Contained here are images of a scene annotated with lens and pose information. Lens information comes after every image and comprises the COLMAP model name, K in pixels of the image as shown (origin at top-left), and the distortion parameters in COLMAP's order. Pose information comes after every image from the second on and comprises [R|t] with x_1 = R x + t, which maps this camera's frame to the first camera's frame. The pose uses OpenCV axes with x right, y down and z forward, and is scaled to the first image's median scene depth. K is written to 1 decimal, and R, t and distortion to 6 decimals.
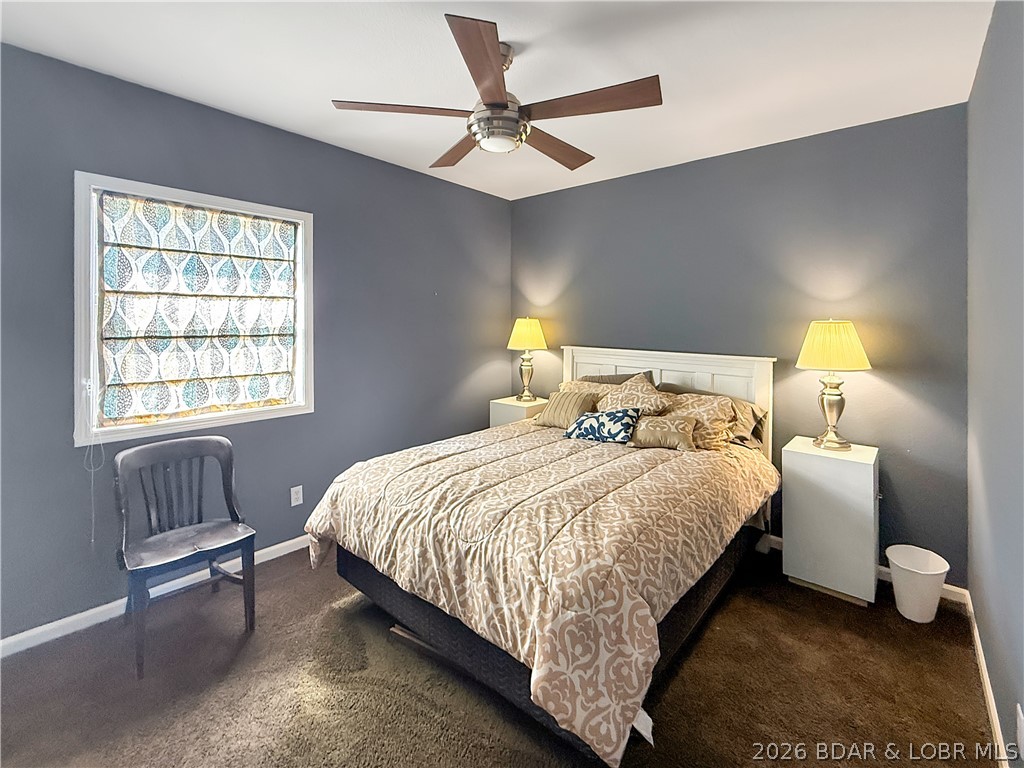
lens RADIAL K [[459.5, 0, 513.9], [0, 459.5, 305.3], [0, 0, 1]] dist [-0.000526, -0.000073]
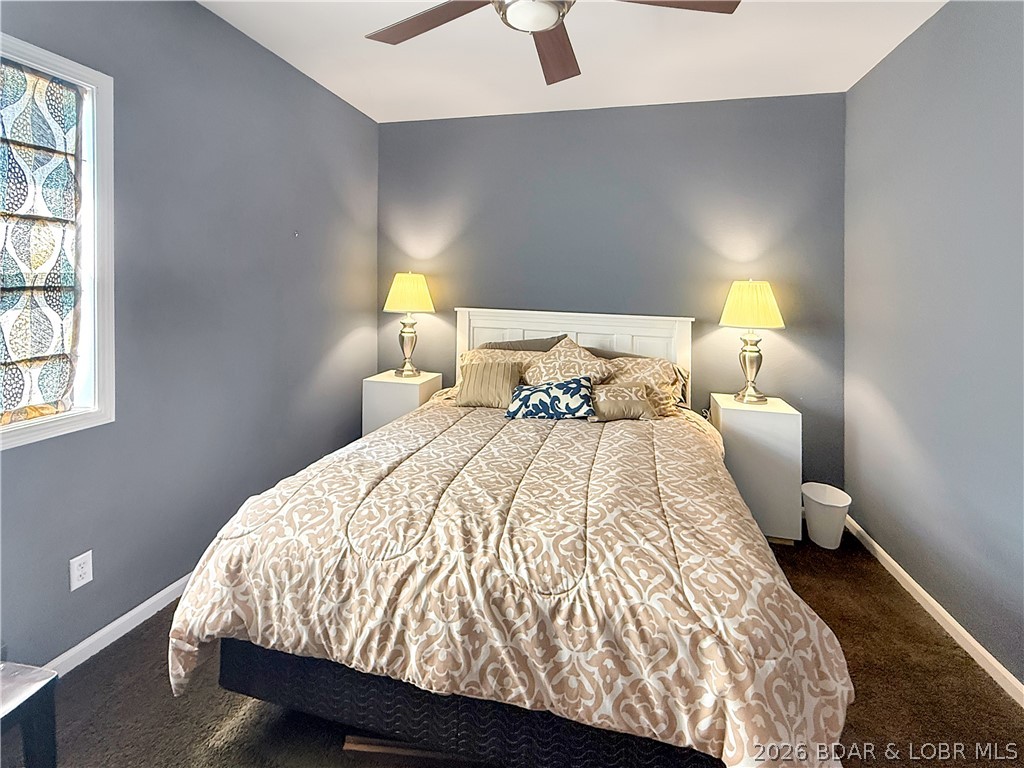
lens RADIAL K [[488.9, 0, 509.7], [0, 488.9, 288.3], [0, 0, 1]] dist [0.013209, -0.011959]
pose [[0.892646, 0.012741, 0.450579, -0.402555], [-0.033456, 0.998716, 0.038040, 0.033748], [-0.449516, -0.049031, 0.891926, 0.336536]]
